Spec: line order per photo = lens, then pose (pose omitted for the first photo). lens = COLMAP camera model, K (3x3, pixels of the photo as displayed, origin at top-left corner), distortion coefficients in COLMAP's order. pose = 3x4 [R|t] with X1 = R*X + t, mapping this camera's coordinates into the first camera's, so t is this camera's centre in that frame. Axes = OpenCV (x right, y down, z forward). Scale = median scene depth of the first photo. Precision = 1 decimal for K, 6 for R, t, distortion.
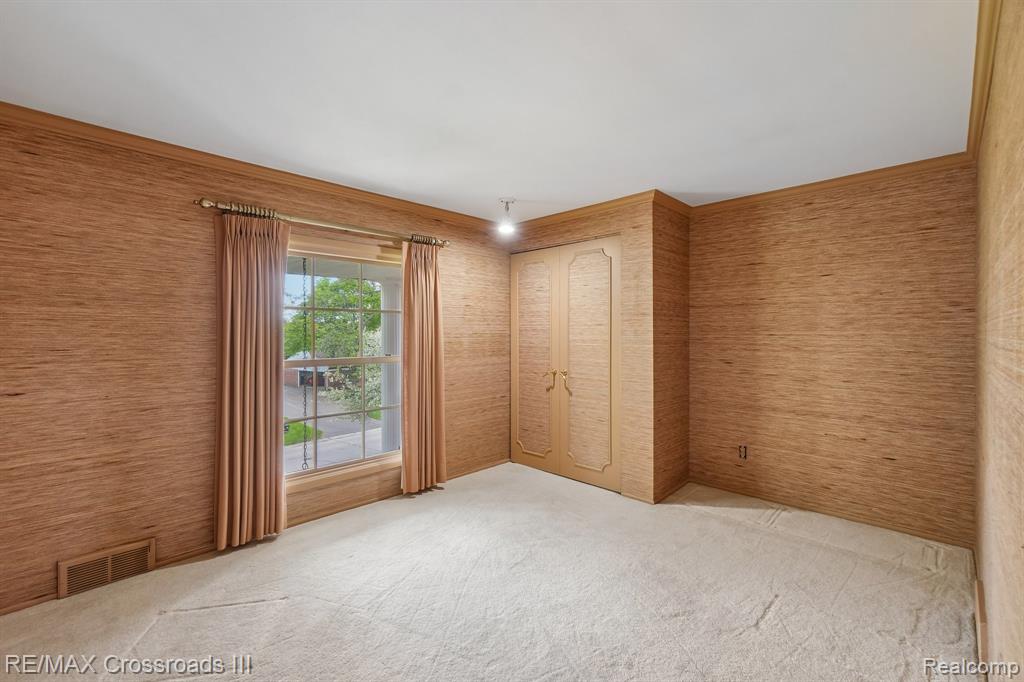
lens RADIAL K [[442.7, 0, 510.0], [0, 442.7, 333.8], [0, 0, 1]] dist [0.003096, 0.002650]
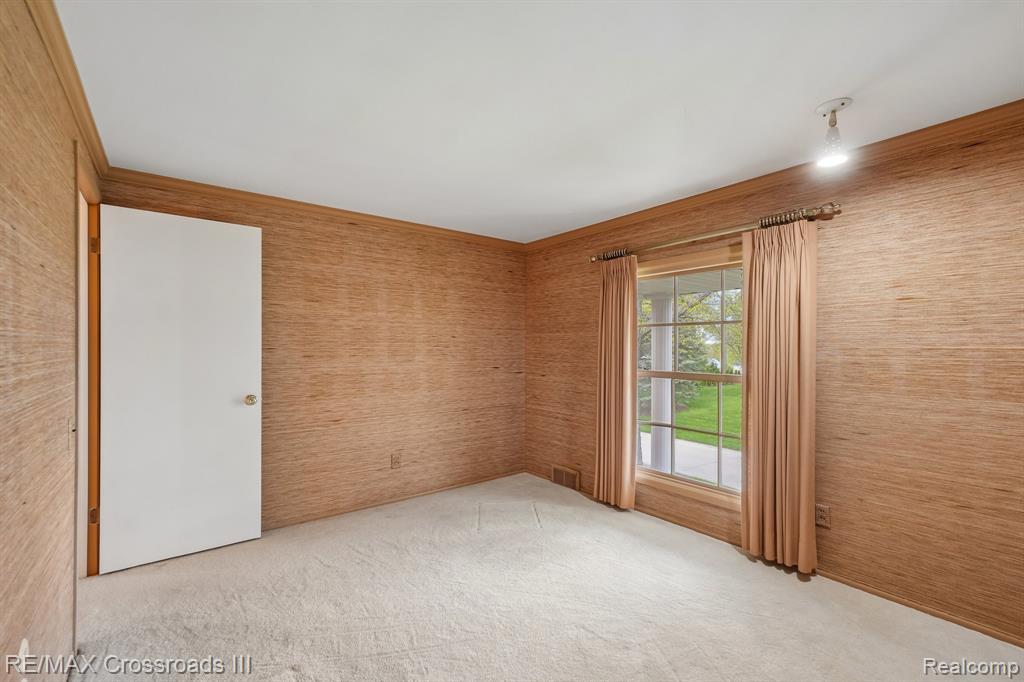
lens RADIAL K [[442.7, 0, 510.0], [0, 442.7, 345.4], [0, 0, 1]] dist [0.003096, 0.002650]
pose [[-0.132602, 0.000799, -0.991169, 0.665874], [-0.002818, 0.999995, 0.001184, -0.005979], [0.991165, 0.002950, -0.132599, 0.754868]]
